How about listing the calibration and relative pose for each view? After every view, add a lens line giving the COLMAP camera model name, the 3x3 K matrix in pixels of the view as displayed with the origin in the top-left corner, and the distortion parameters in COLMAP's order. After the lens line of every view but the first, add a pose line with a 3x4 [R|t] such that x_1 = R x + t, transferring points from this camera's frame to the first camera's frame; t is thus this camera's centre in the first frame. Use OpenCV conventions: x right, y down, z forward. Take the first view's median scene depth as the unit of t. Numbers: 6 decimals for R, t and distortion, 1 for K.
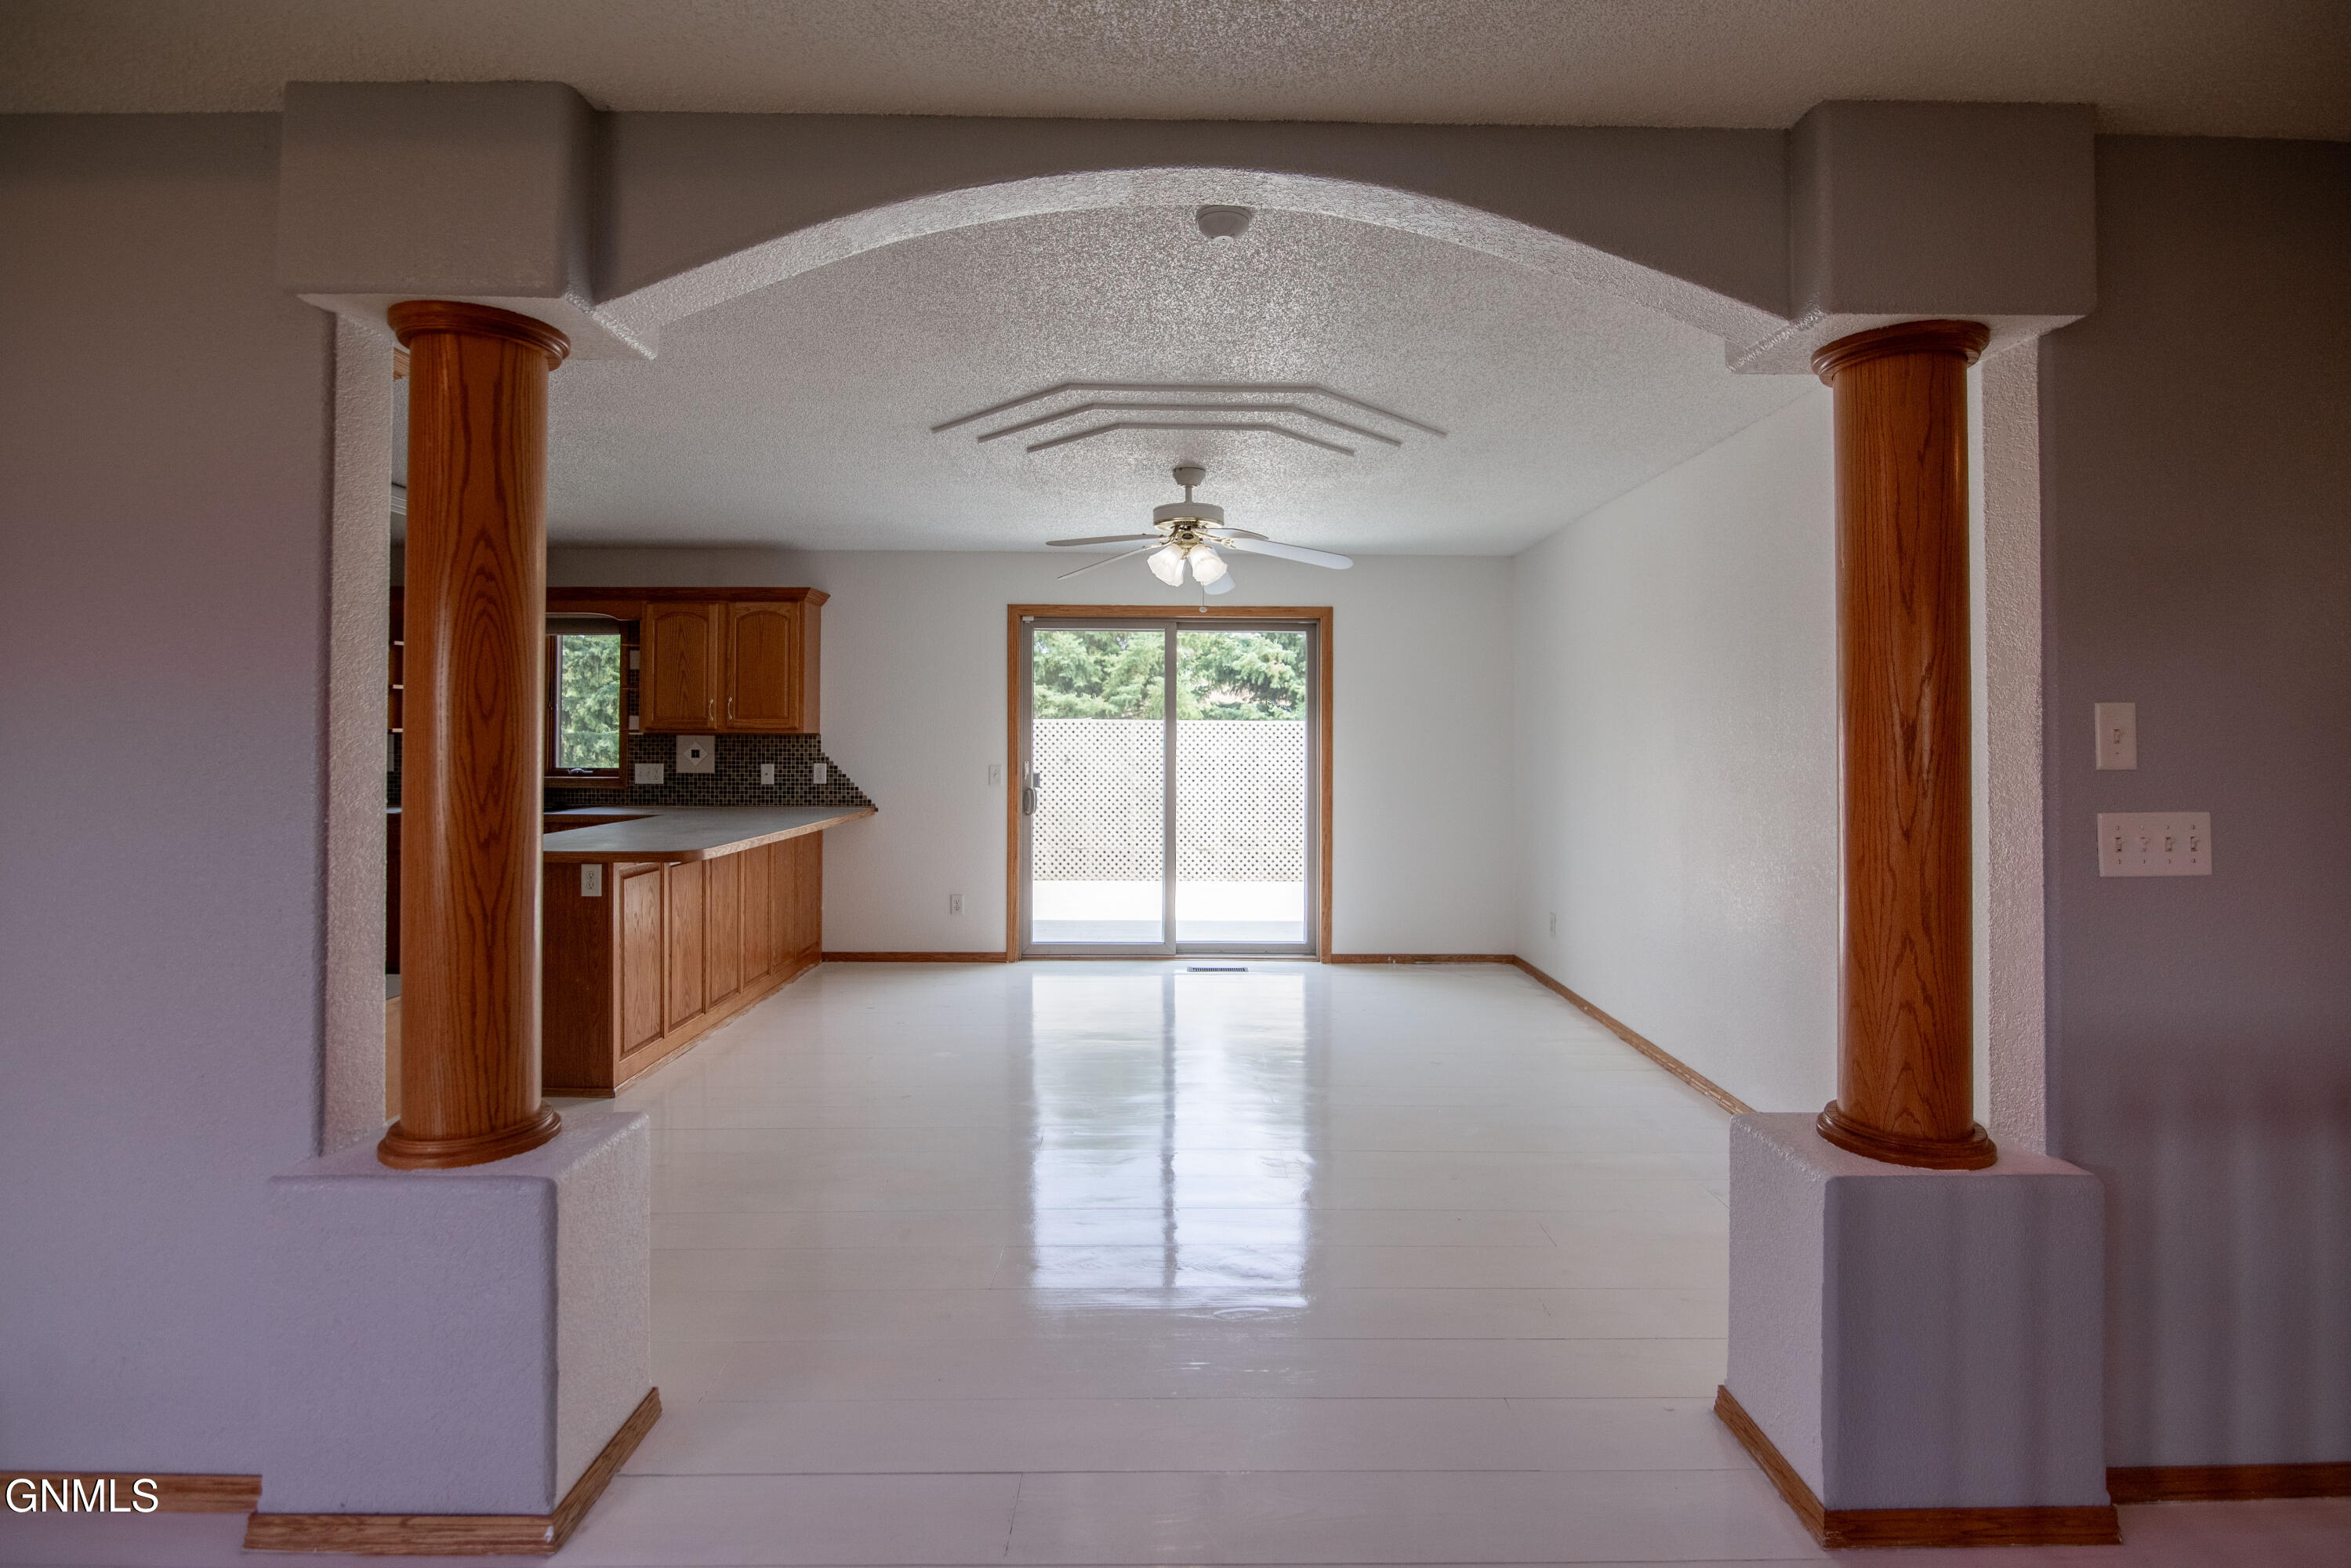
lens RADIAL K [[1090.9, 0, 1172.0], [0, 1090.9, 720.3], [0, 0, 1]] dist [-0.020473, 0.001270]
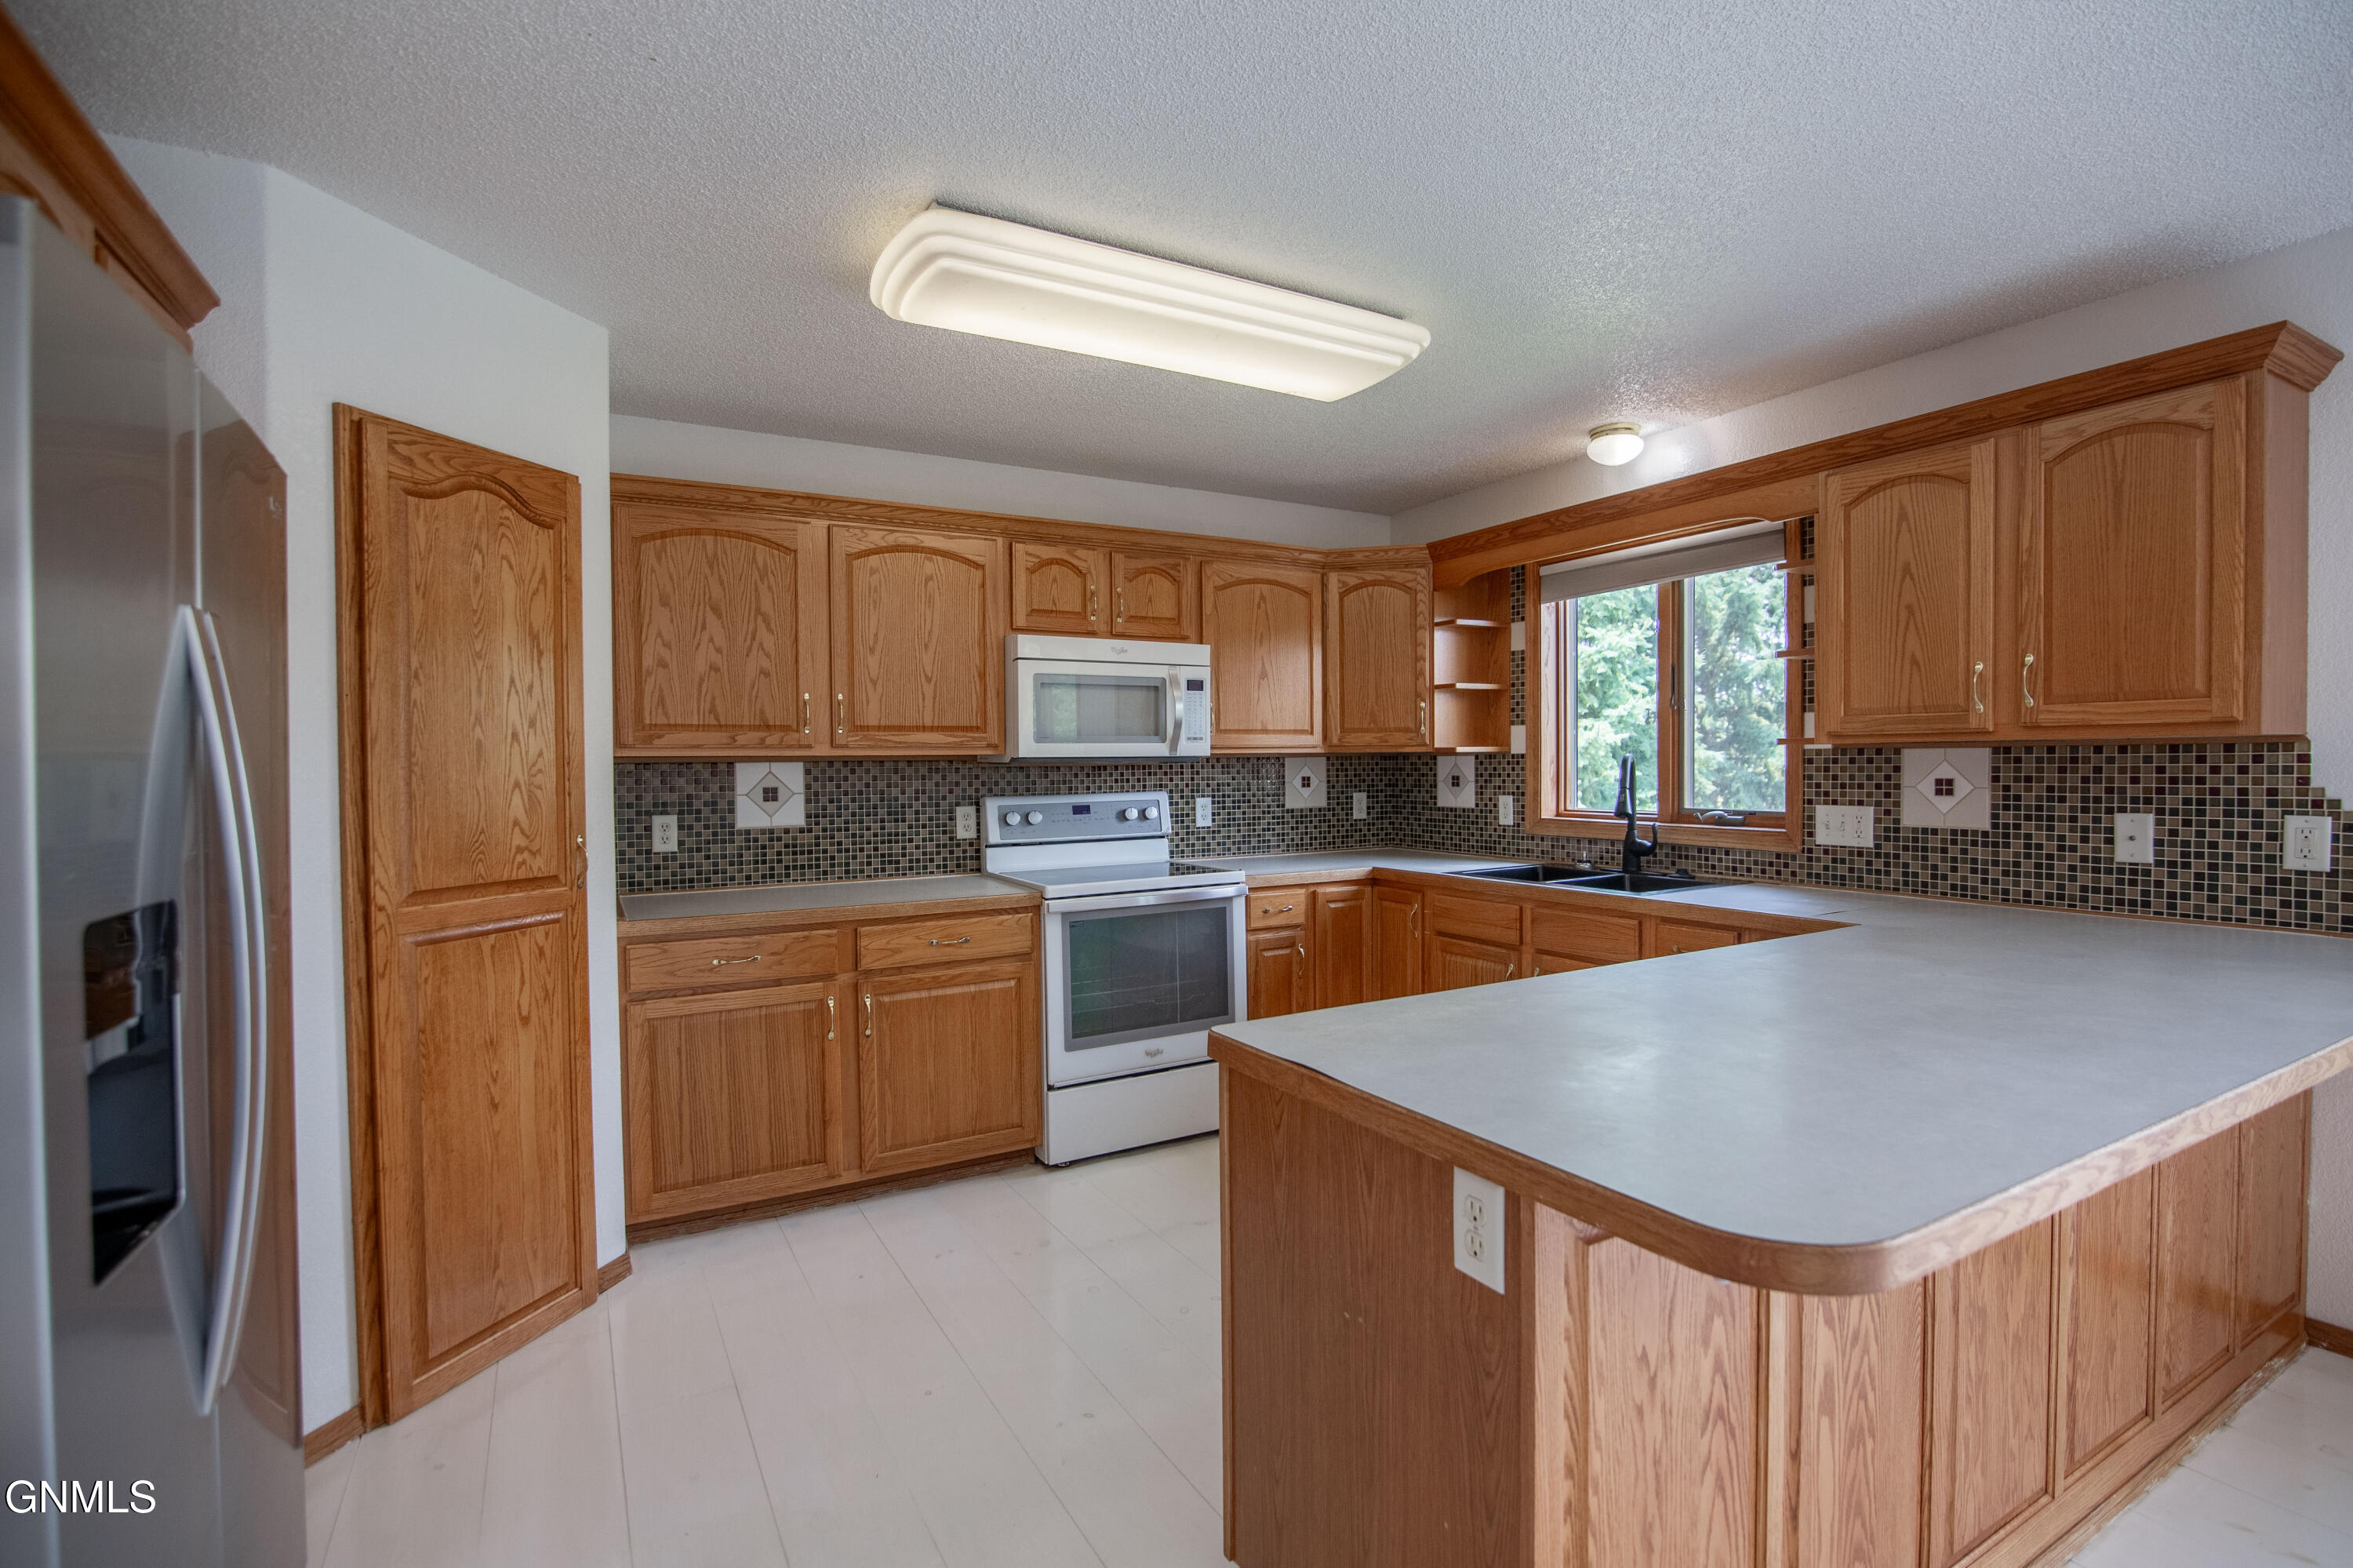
lens RADIAL K [[1091.8, 0, 1186.9], [0, 1091.8, 789.2], [0, 0, 1]] dist [-0.020473, 0.001270]
pose [[0.494966, 0.011489, -0.868836, -0.288791], [0.026882, 0.999231, 0.028528, 0.014254], [0.868496, -0.037476, 0.494277, 0.718583]]
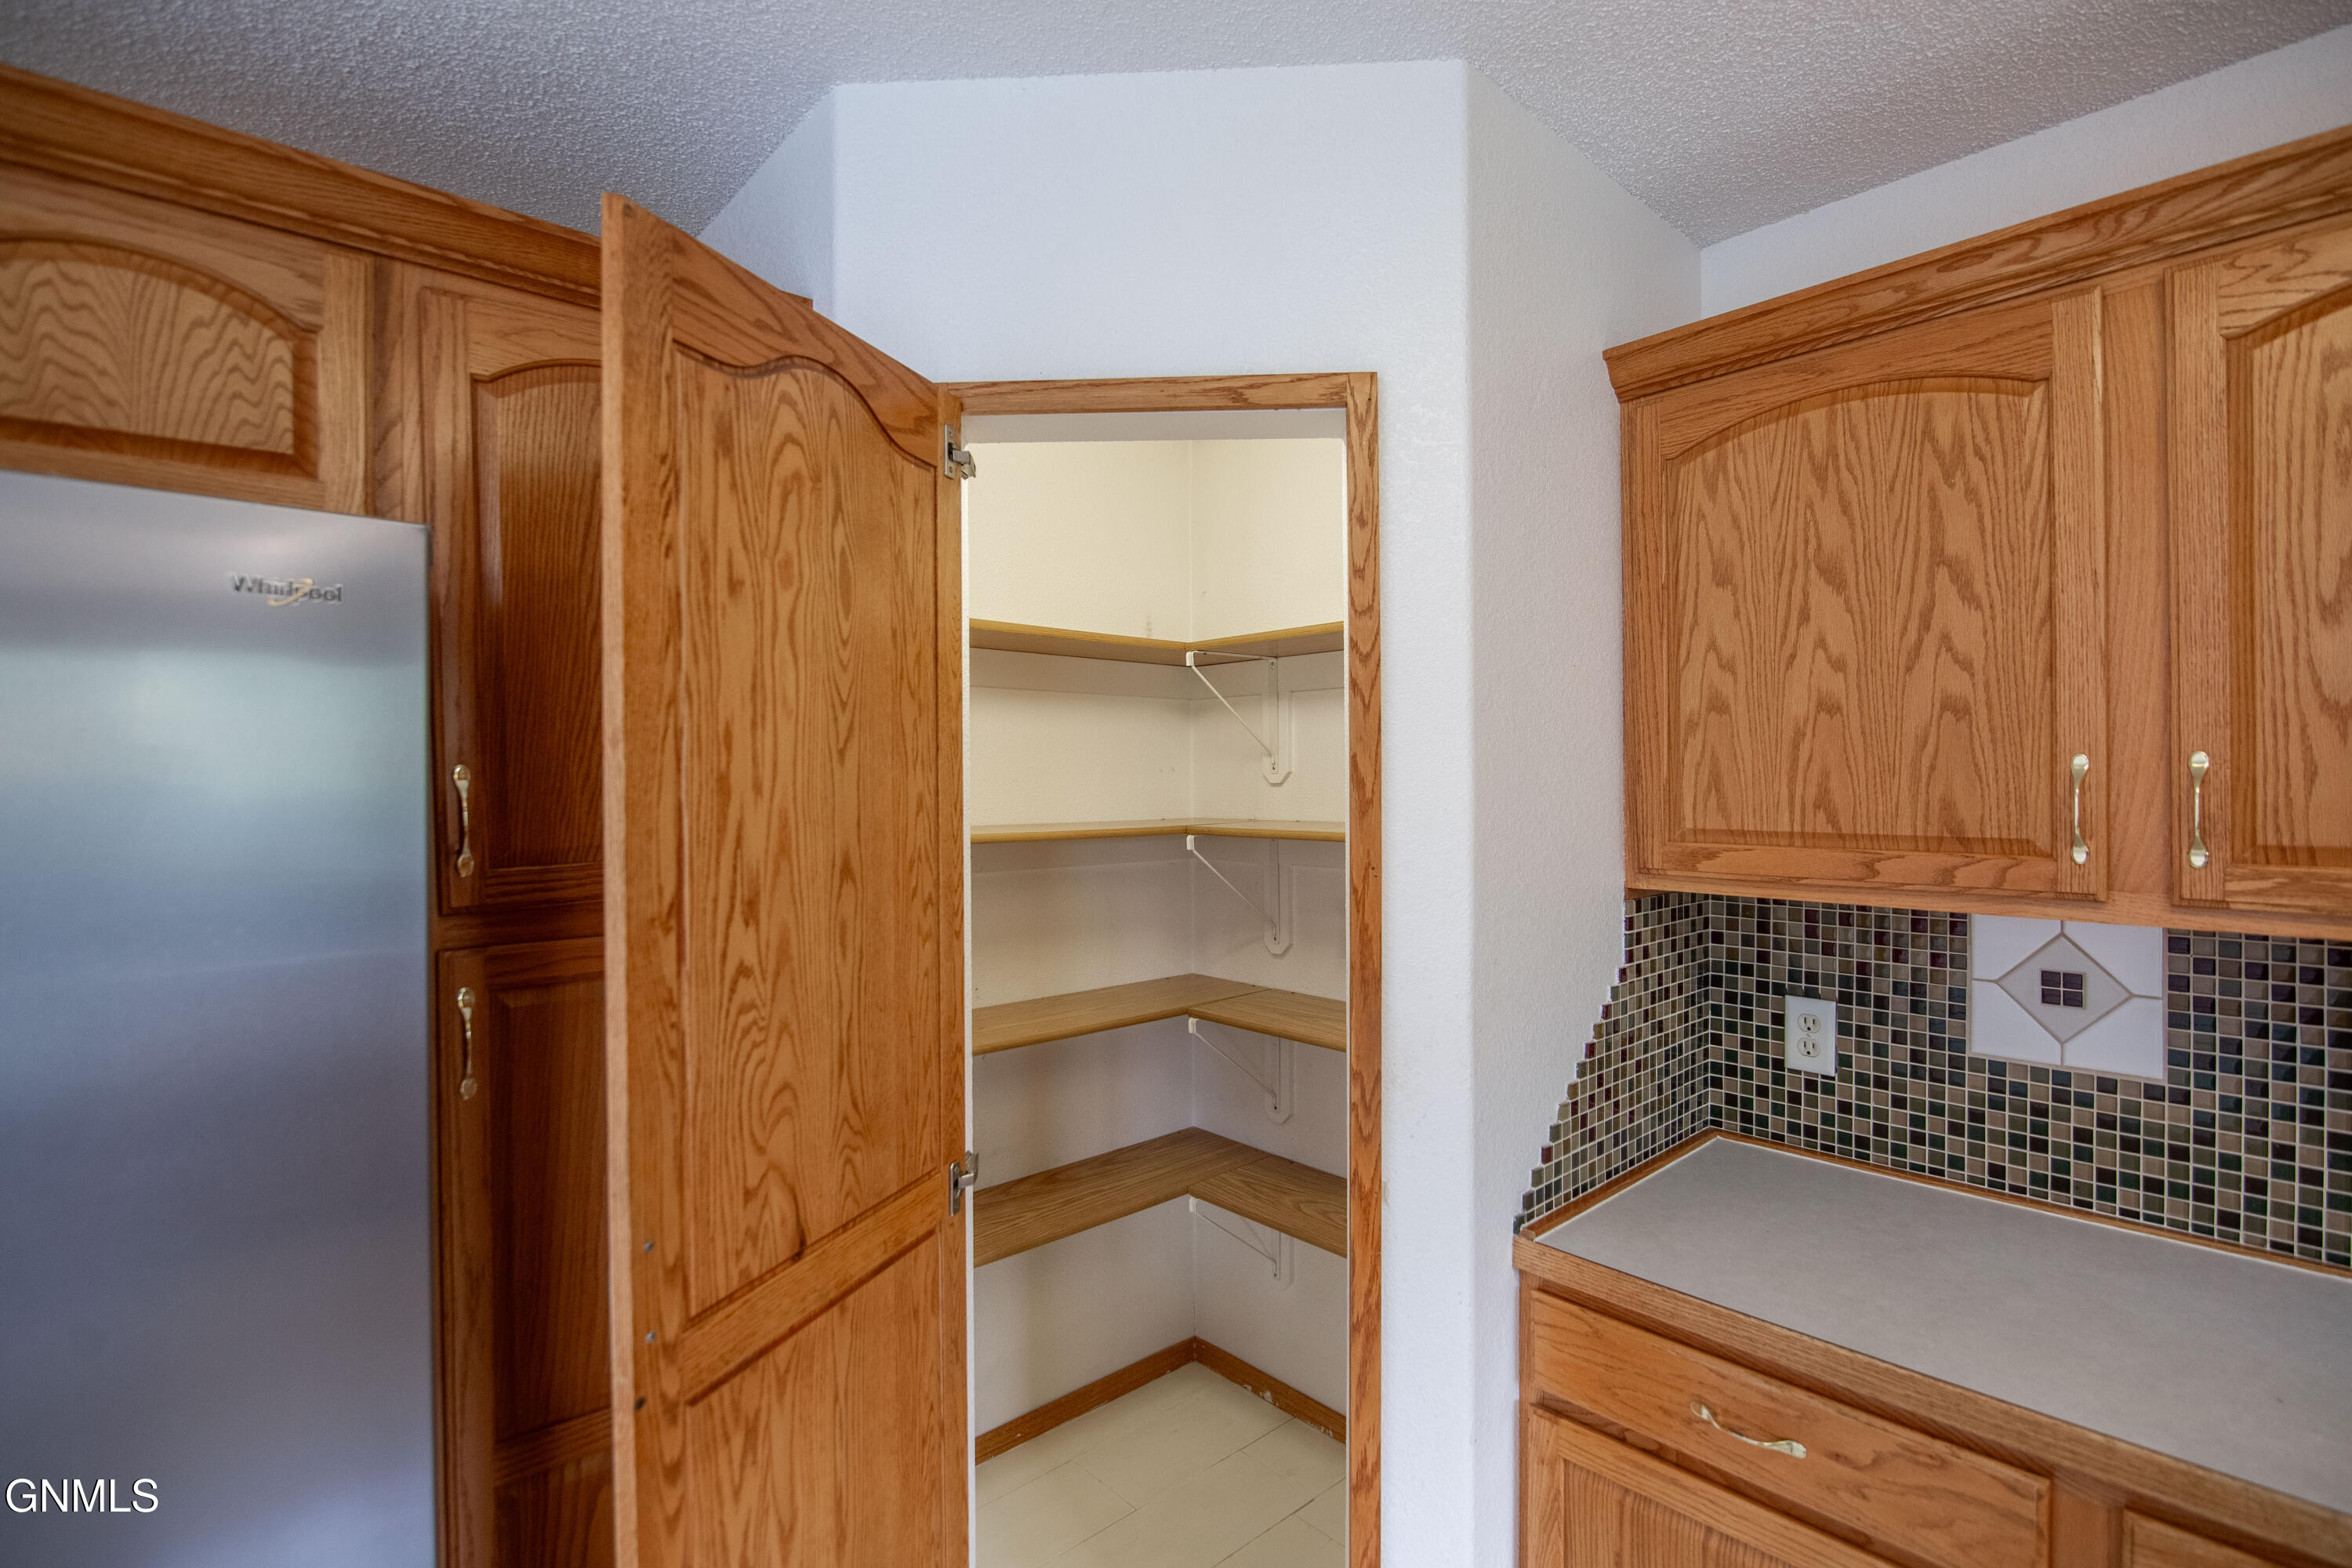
lens RADIAL K [[1091.3, 0, 1180.8], [0, 1091.3, 783.4], [0, 0, 1]] dist [-0.020473, 0.001270]
pose [[-0.738073, -0.000688, -0.674720, -0.738066], [0.011459, 0.999842, -0.013555, -0.031005], [0.674623, -0.017736, -0.737949, 0.920397]]
